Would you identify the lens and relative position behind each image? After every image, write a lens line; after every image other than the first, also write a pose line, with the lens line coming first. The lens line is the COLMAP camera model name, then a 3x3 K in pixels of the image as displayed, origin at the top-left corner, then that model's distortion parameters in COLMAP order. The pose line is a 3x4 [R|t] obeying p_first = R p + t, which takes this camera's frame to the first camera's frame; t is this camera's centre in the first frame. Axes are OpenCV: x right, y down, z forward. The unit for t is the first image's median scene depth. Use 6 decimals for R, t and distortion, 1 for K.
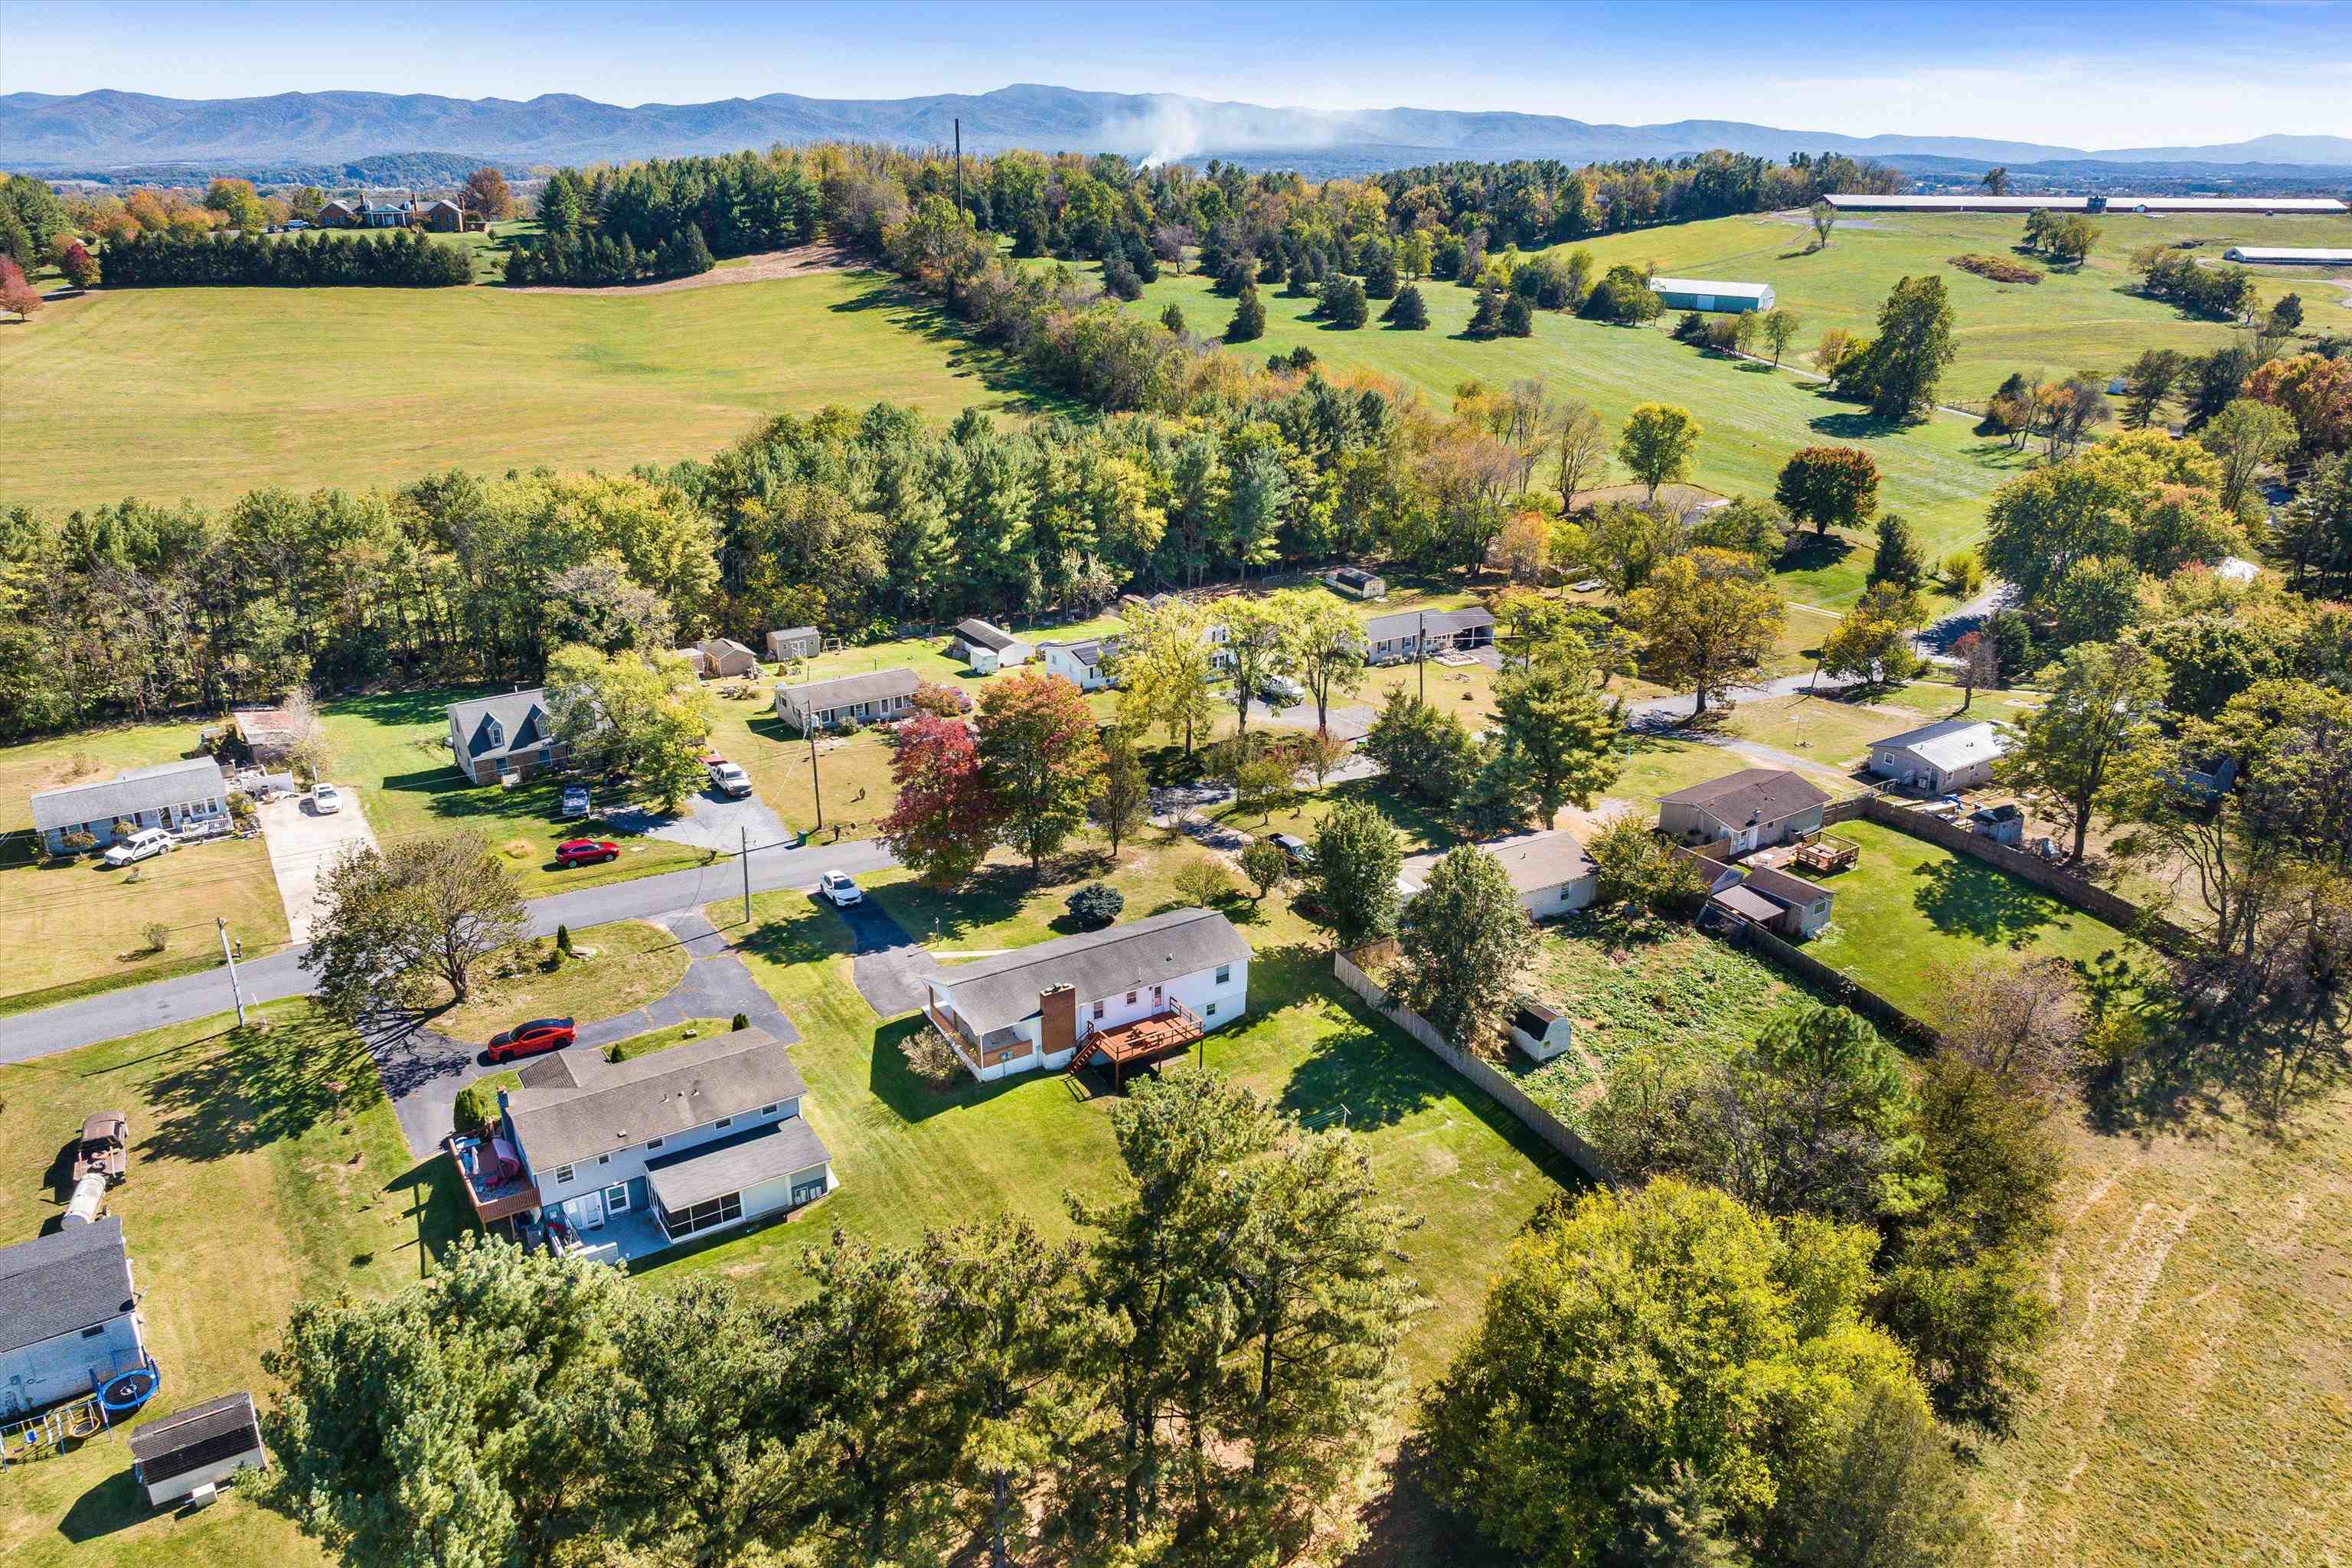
lens RADIAL K [[1647.6, 0, 1185.2], [0, 1647.6, 792.0], [0, 0, 1]] dist [-0.041487, 0.005591]
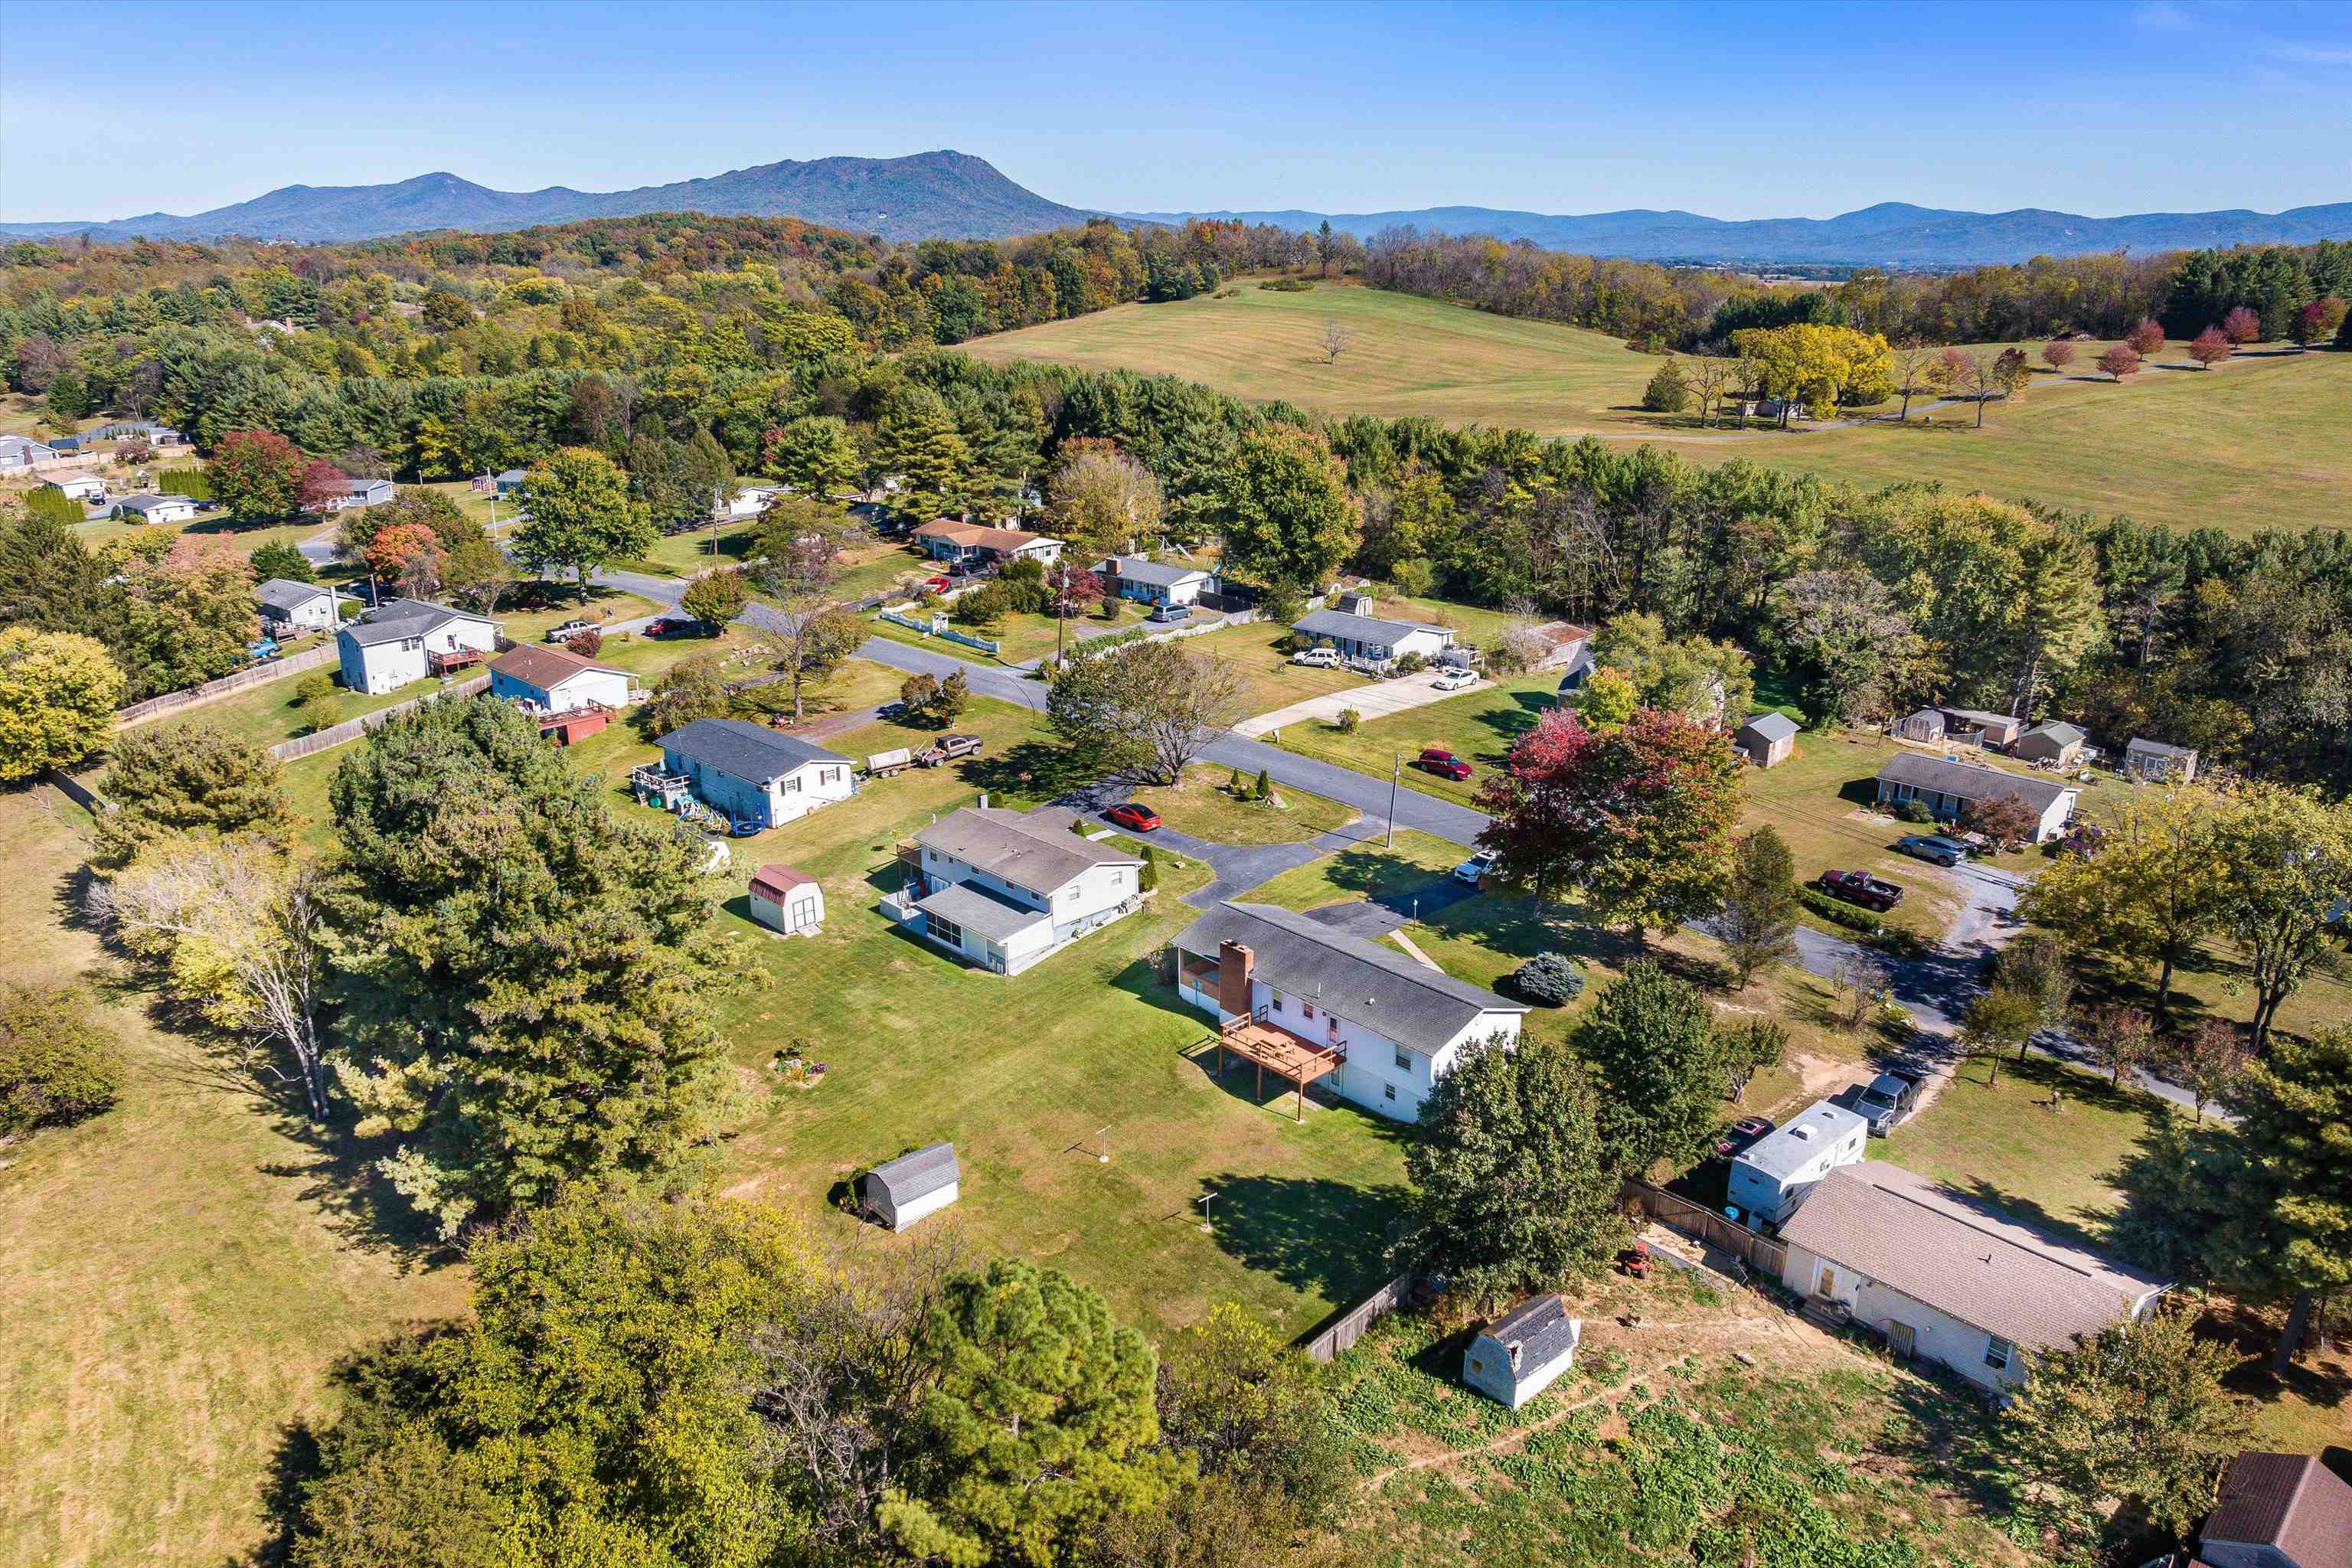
lens RADIAL K [[1647.6, 0, 1185.2], [0, 1647.6, 792.0], [0, 0, 1]] dist [-0.041487, 0.005591]
pose [[0.189812, 0.306080, -0.932892, 0.377822], [-0.360372, 0.905566, 0.223791, -0.078306], [0.913293, 0.293710, 0.282190, 0.339573]]
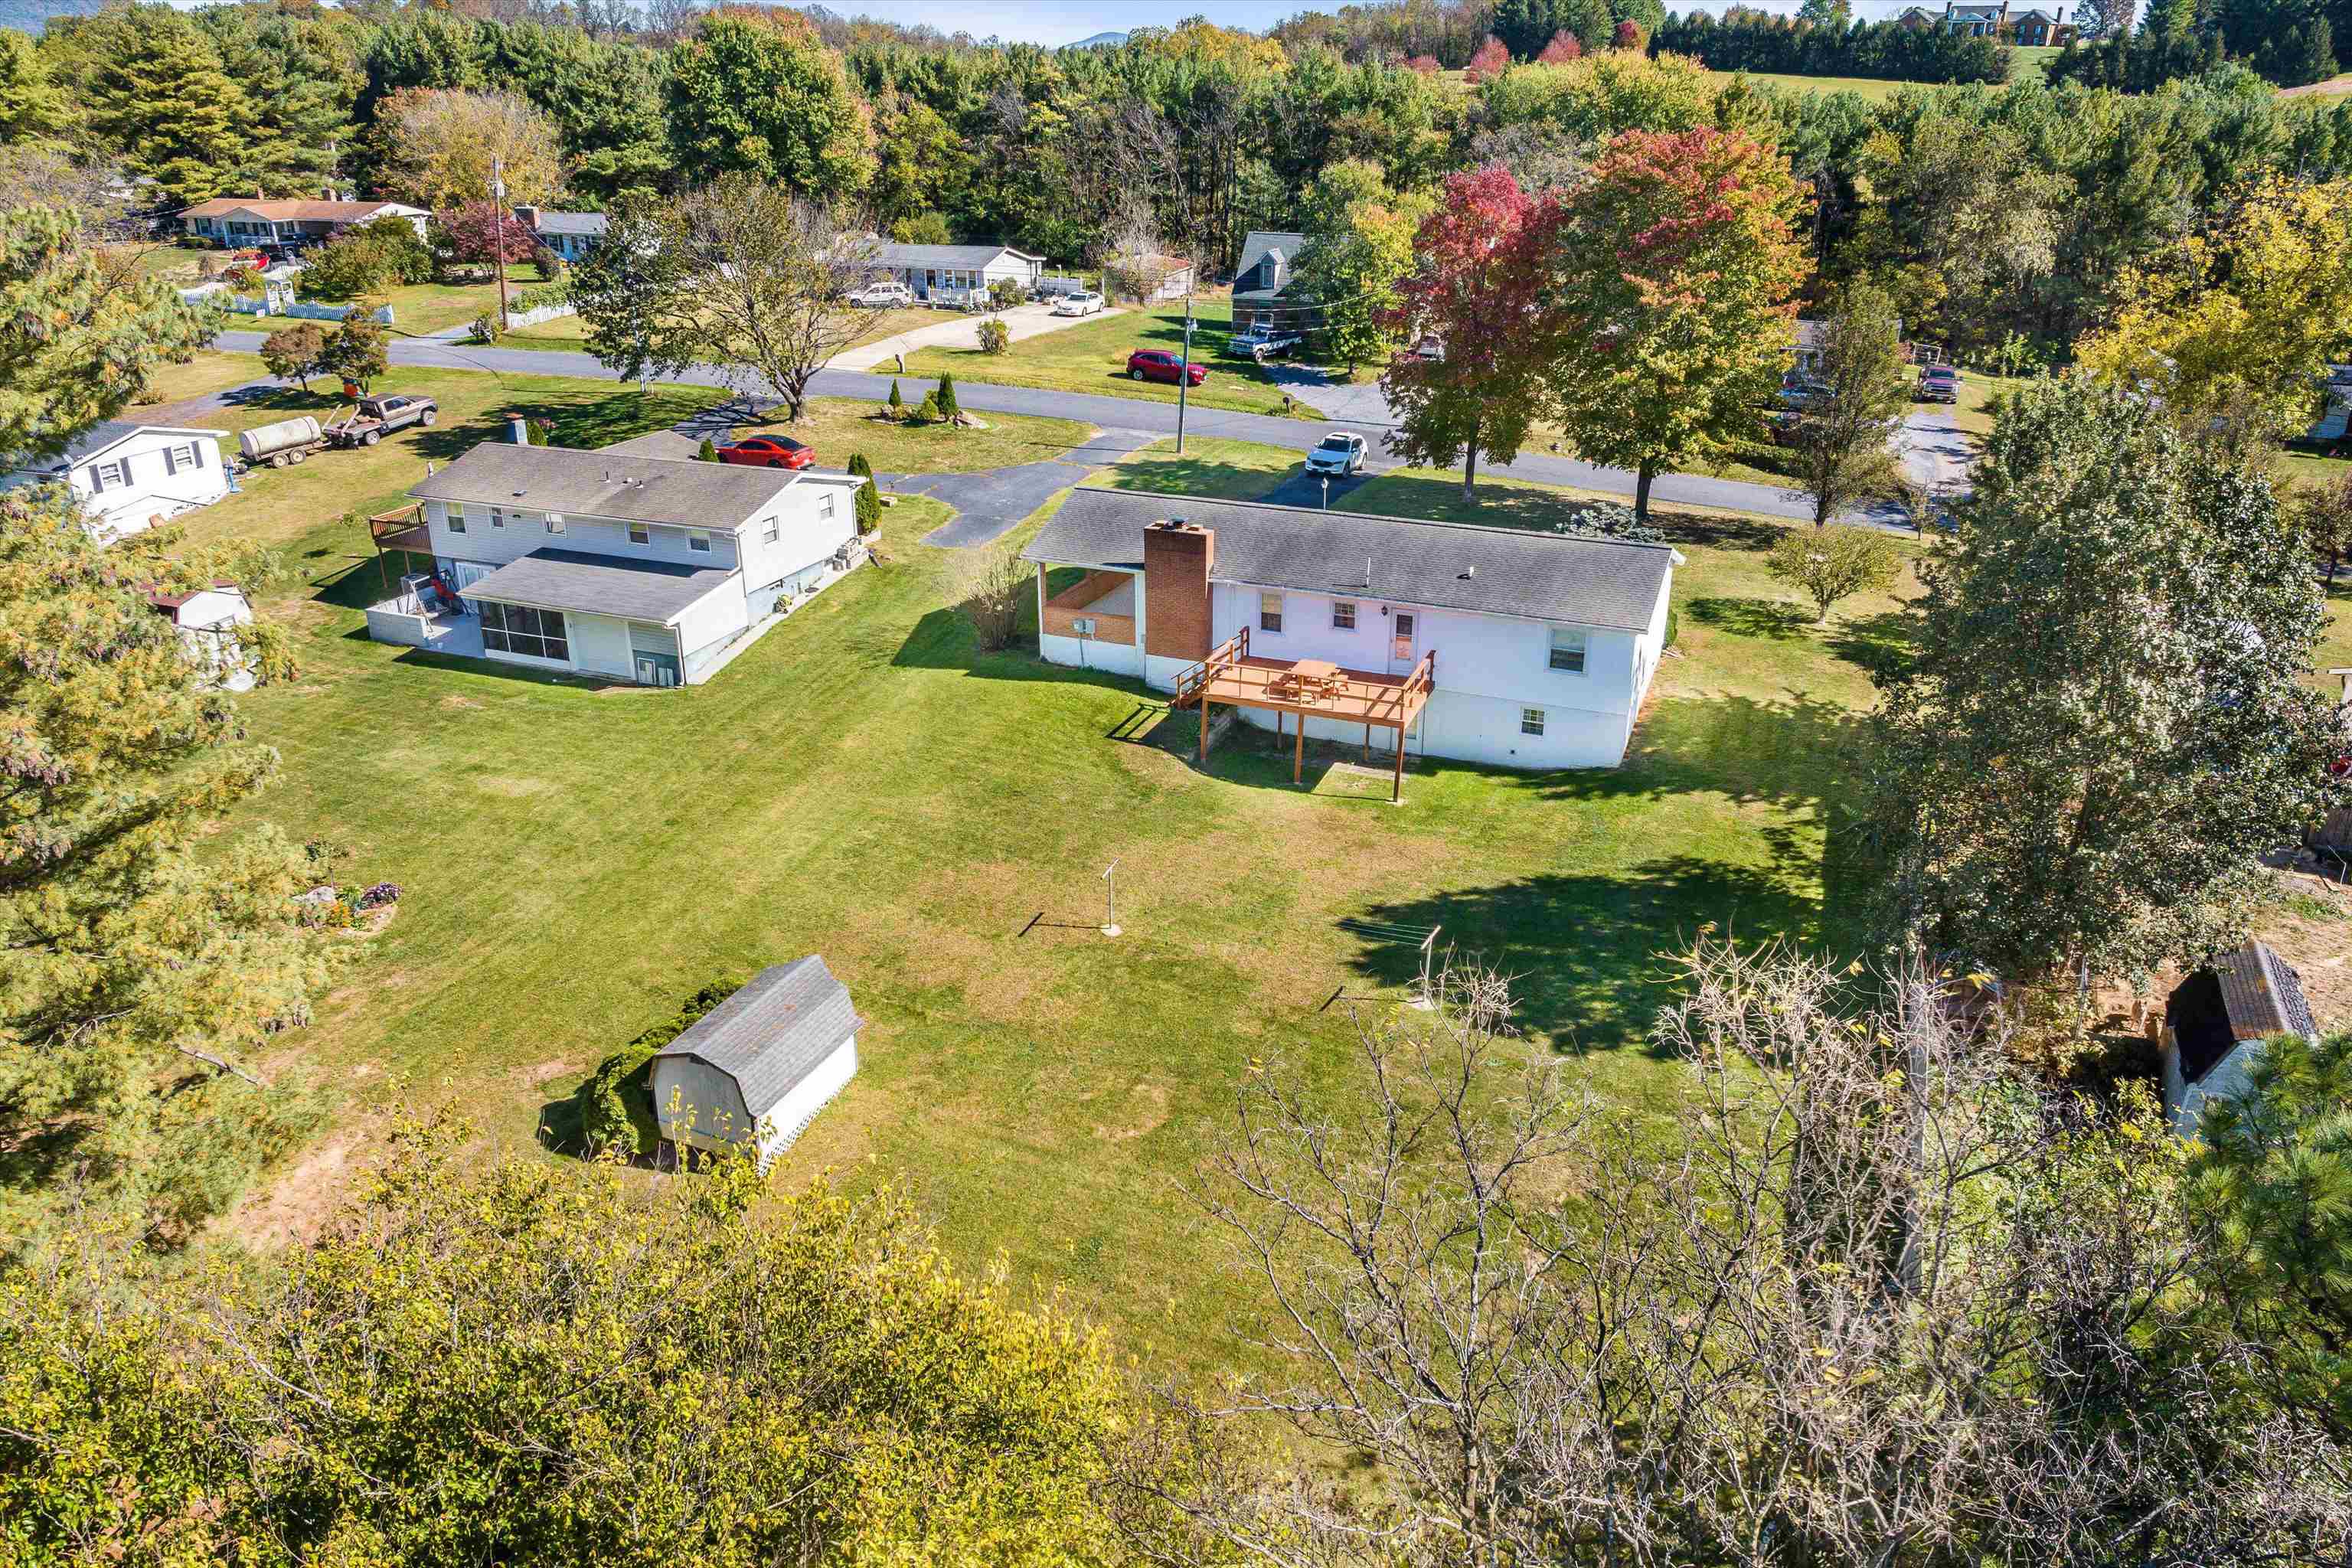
lens RADIAL K [[1647.6, 0, 1185.2], [0, 1647.6, 792.0], [0, 0, 1]] dist [-0.041487, 0.005591]
pose [[0.581510, 0.321753, -0.747209, 0.164049], [-0.298300, 0.938826, 0.172114, 0.053845], [0.756877, 0.122807, 0.641915, 0.339614]]
